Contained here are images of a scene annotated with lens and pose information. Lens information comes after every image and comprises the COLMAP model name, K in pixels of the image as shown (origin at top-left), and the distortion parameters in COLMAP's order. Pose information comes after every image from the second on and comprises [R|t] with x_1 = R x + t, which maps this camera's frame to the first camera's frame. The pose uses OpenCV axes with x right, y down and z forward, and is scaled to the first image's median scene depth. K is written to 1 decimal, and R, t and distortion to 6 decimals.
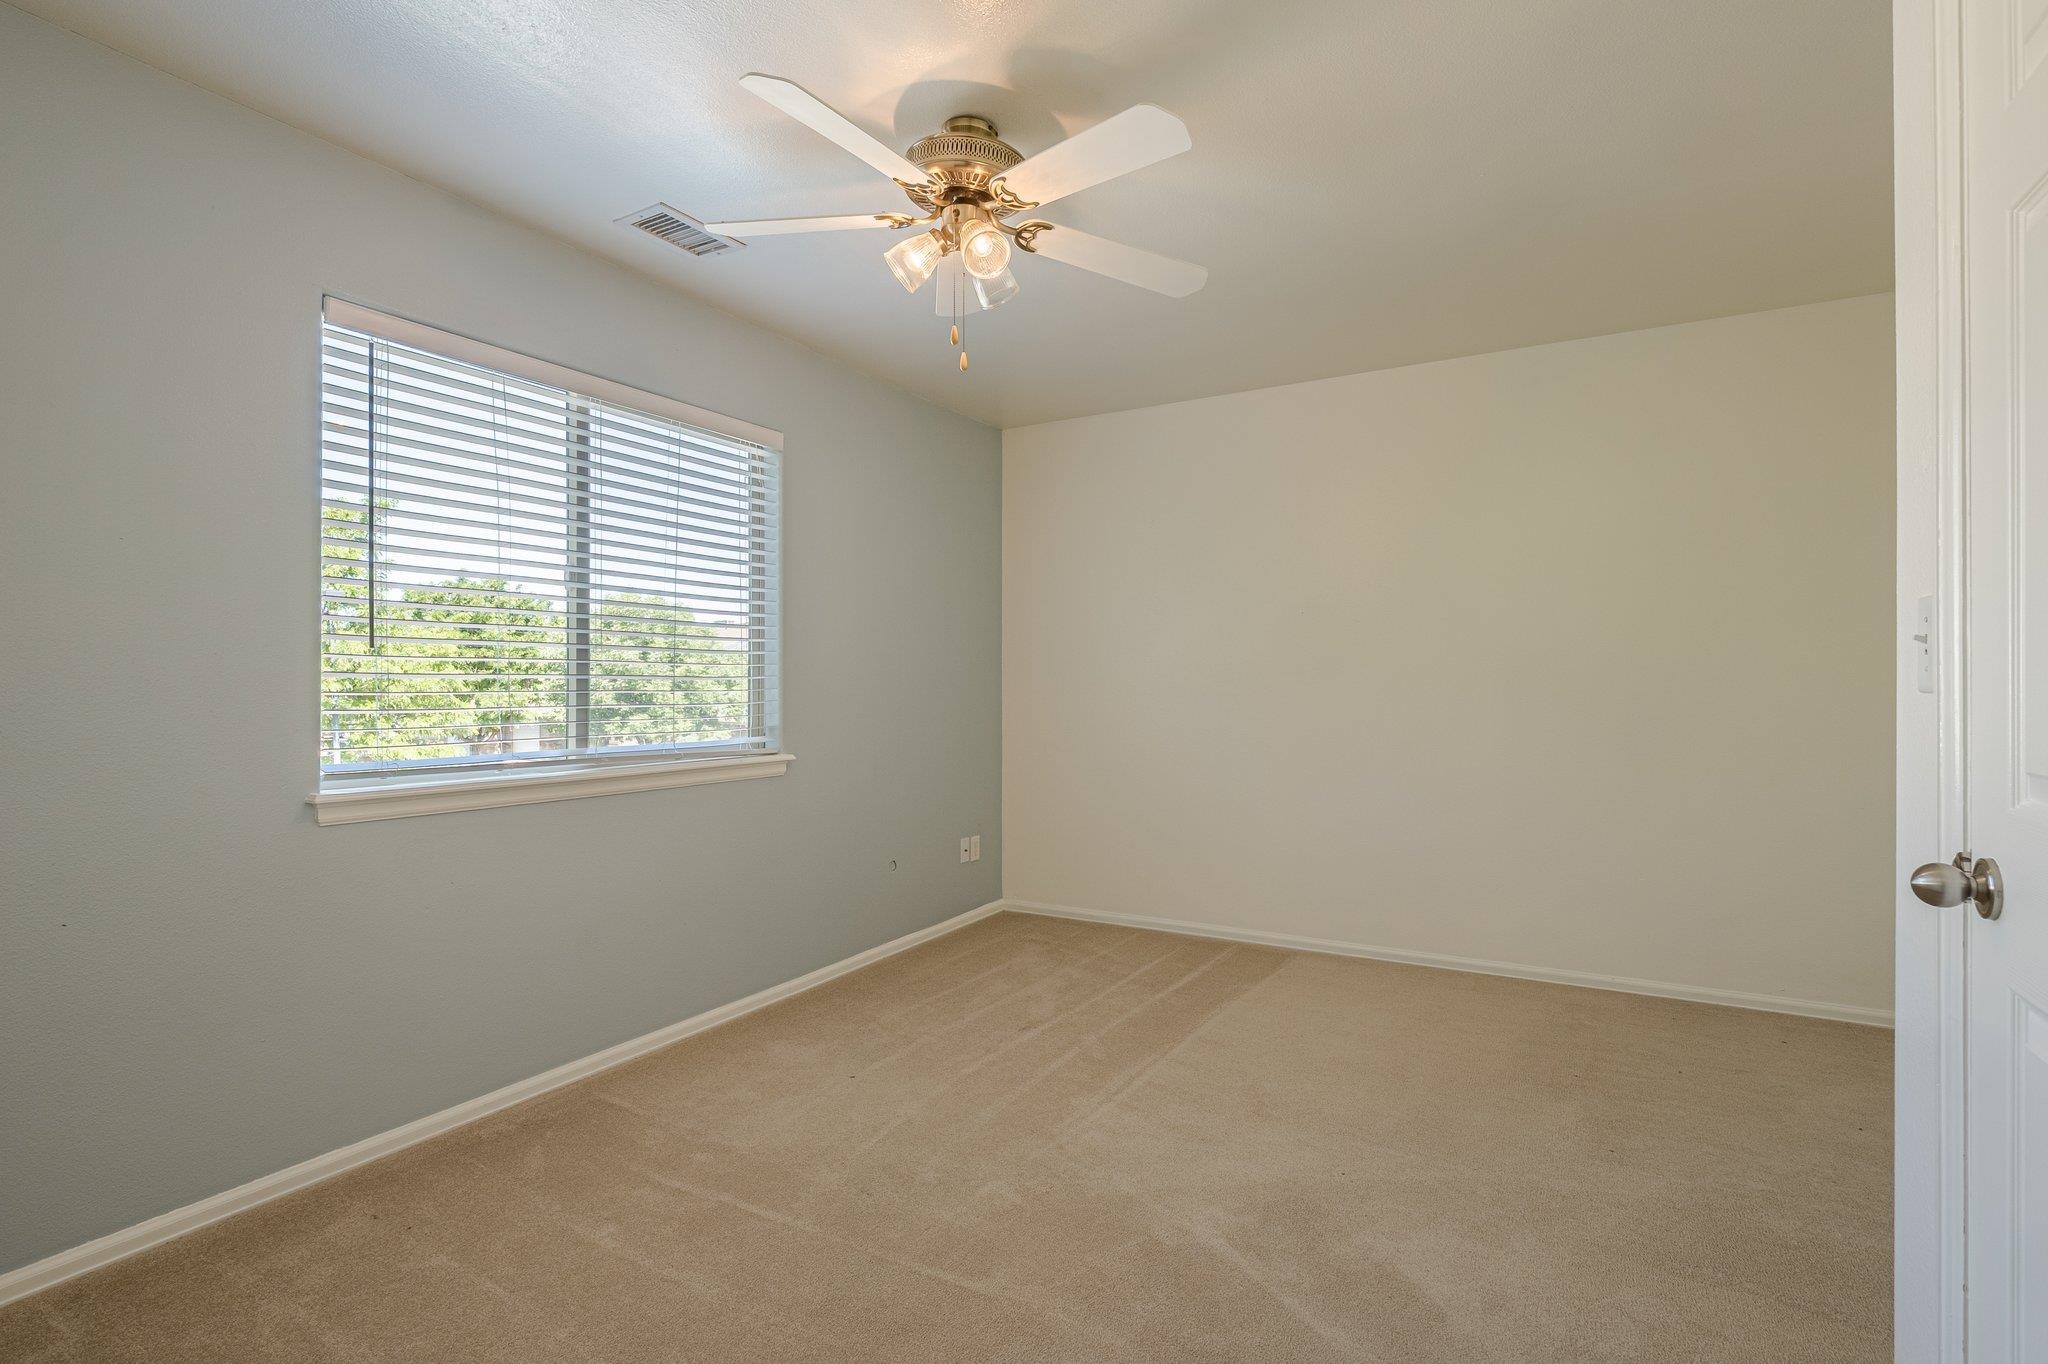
lens RADIAL K [[968.6, 0, 1017.9], [0, 968.6, 663.2], [0, 0, 1]] dist [-0.001743, -0.000325]
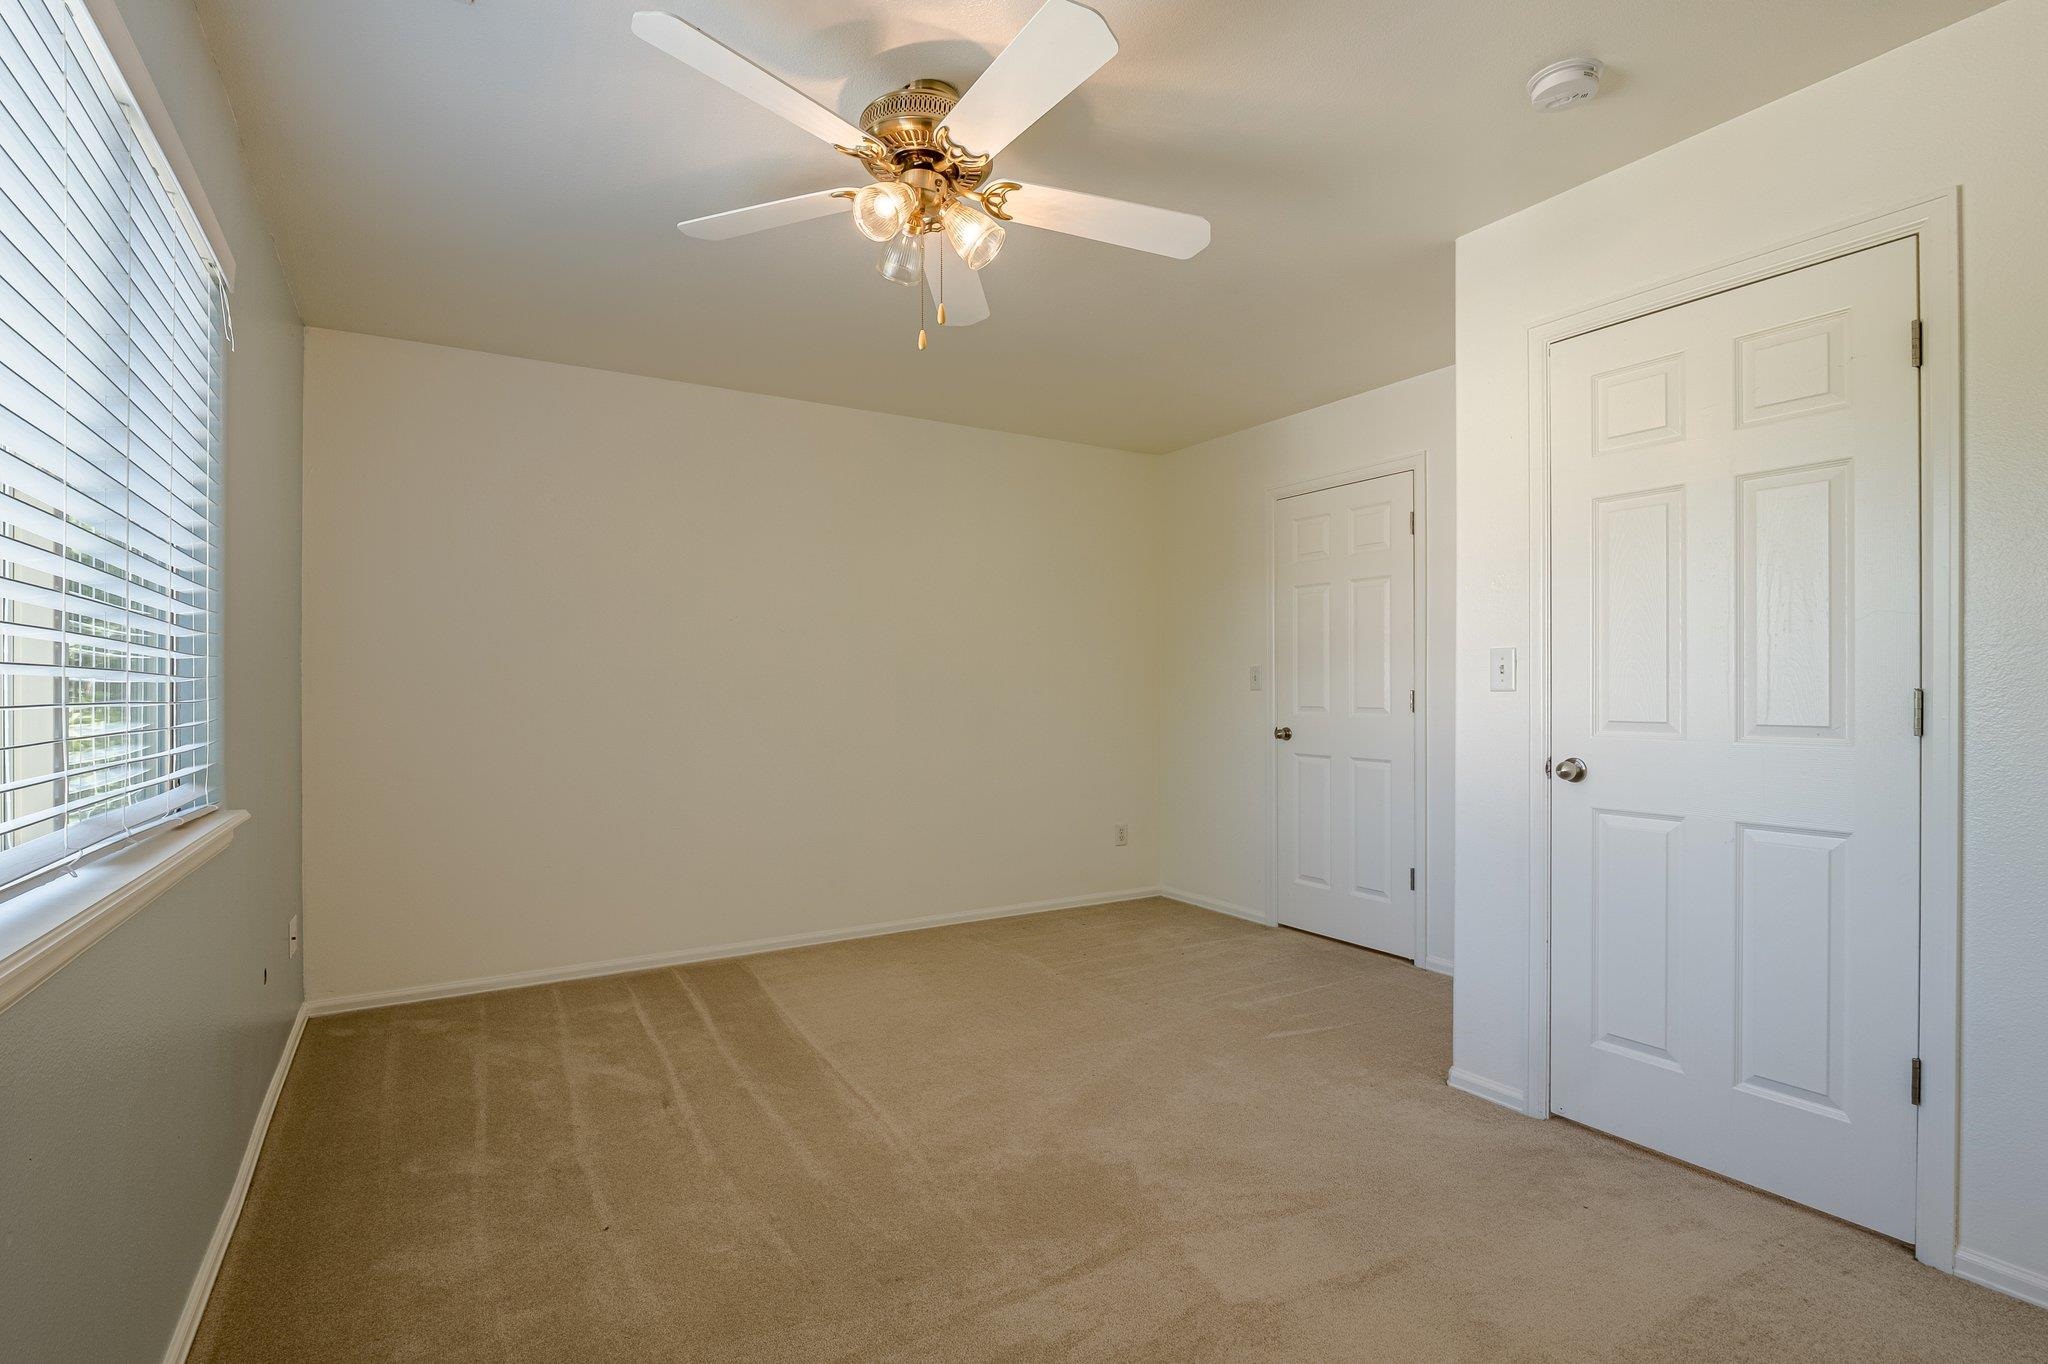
lens RADIAL K [[985.6, 0, 1022.4], [0, 985.6, 677.7], [0, 0, 1]] dist [-0.007746, -0.001577]
pose [[0.478938, 0.008577, 0.877807, -0.565088], [-0.015077, 0.999885, -0.001543, 0.005887], [-0.877719, -0.012495, 0.479013, 0.313003]]
